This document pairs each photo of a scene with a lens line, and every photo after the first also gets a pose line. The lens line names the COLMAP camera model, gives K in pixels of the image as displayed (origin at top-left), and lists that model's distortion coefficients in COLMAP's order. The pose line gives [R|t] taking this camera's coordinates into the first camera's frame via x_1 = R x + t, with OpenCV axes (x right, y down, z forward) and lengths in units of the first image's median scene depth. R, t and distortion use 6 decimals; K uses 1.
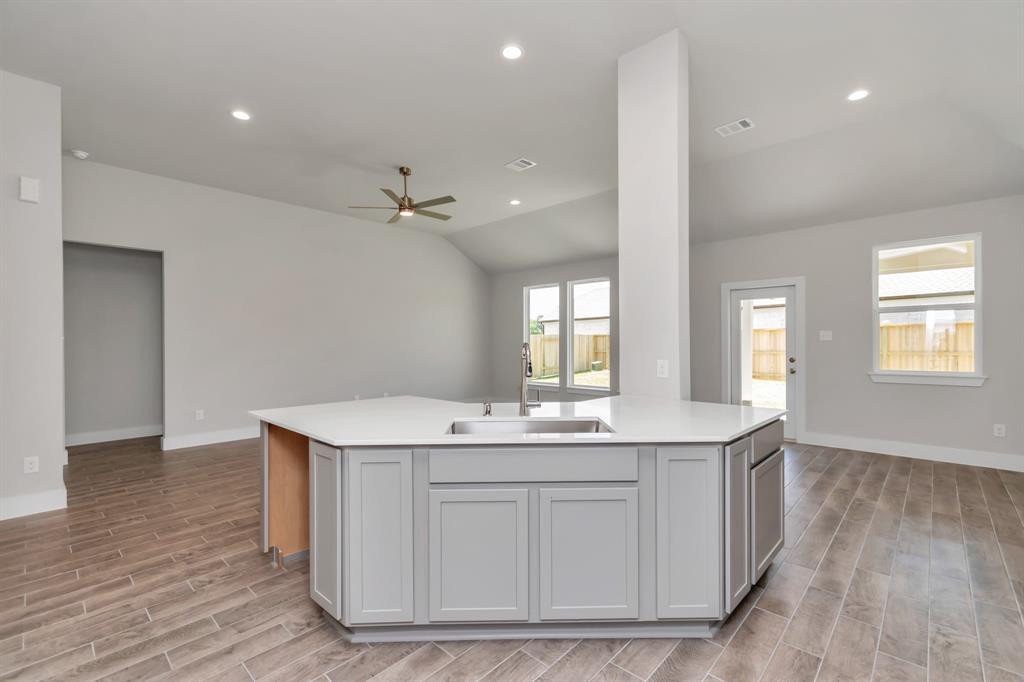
lens RADIAL K [[464.4, 0, 528.4], [0, 464.4, 344.9], [0, 0, 1]] dist [0.000237, 0.000093]
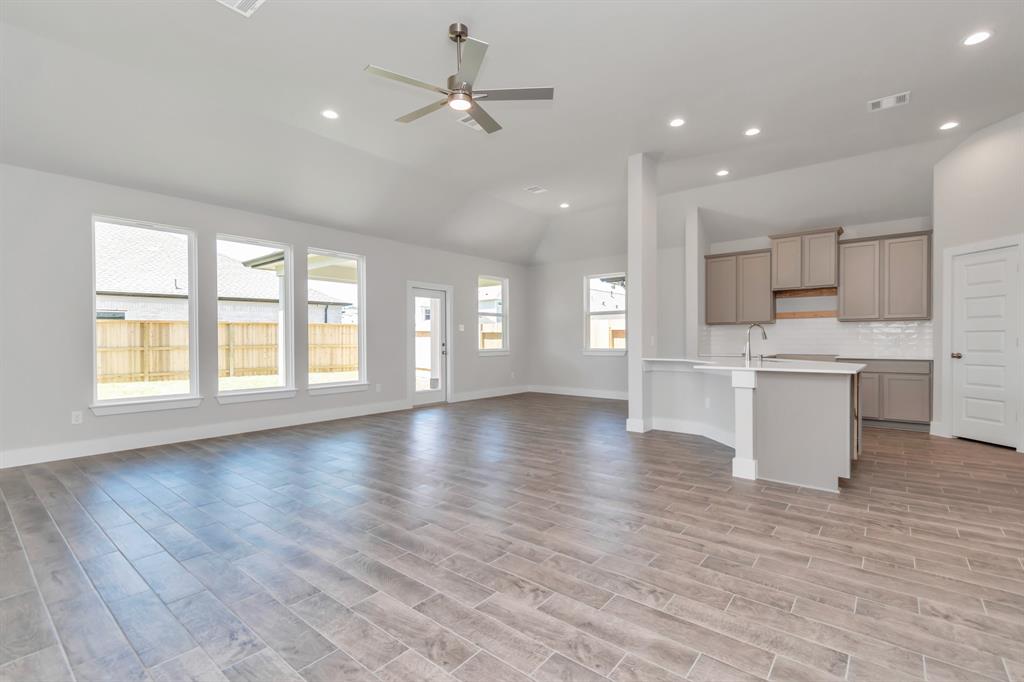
lens RADIAL K [[464.4, 0, 488.0], [0, 464.4, 346.7], [0, 0, 1]] dist [0.000237, 0.000093]
pose [[-0.038314, -0.004774, 0.999254, -1.281085], [0.004692, 0.999977, 0.004958, 0.050010], [-0.999255, 0.004879, -0.038291, 1.445887]]
